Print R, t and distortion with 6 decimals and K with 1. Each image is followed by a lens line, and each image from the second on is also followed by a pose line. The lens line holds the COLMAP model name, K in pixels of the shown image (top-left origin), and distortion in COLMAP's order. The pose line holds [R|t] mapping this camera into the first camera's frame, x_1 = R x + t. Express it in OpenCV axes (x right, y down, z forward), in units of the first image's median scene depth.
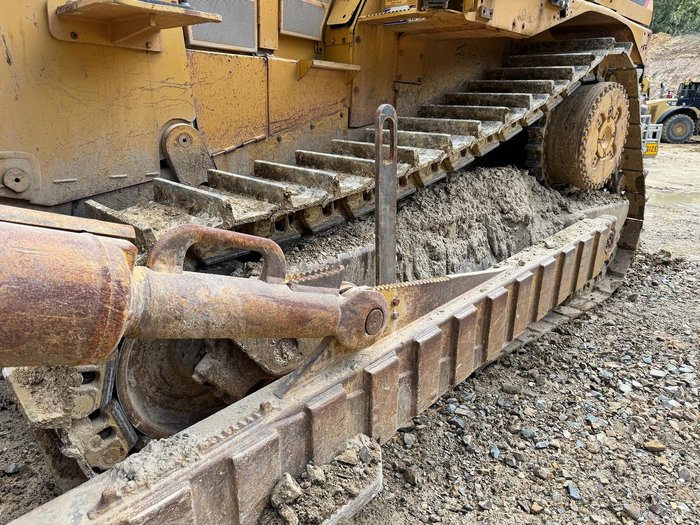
lens RADIAL K [[497.6, 0, 352.1], [0, 497.6, 263.7], [0, 0, 1]] dist [0.046029, -0.052525]
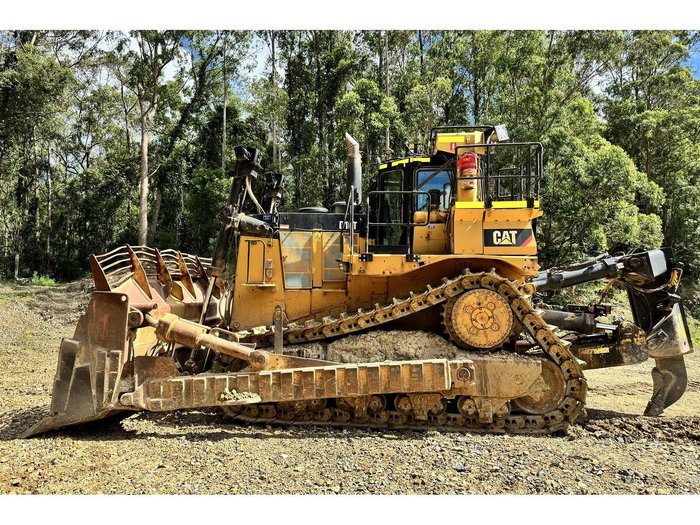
lens RADIAL K [[488.5, 0, 341.1], [0, 488.5, 252.2], [0, 0, 1]] dist [0.024687, -0.022795]
pose [[0.662897, -0.099547, -0.742063, 1.995599], [-0.202263, 0.930460, -0.305505, 0.217565], [0.720872, 0.352610, 0.596665, -0.646112]]
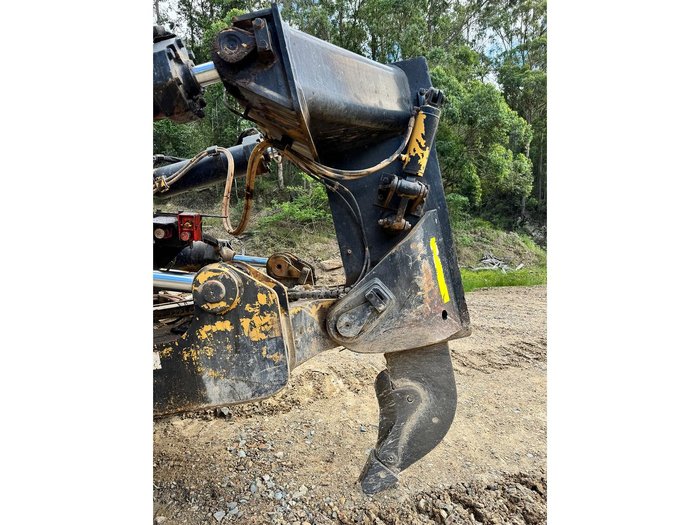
lens RADIAL K [[414.5, 0, 350.9], [0, 414.5, 256.0], [0, 0, 1]] dist [0.007483, -0.000314]
pose [[0.763154, -0.031695, -0.645438, 1.605881], [-0.147211, 0.964008, -0.221398, -0.418255], [0.629225, 0.263977, 0.731021, 1.707504]]
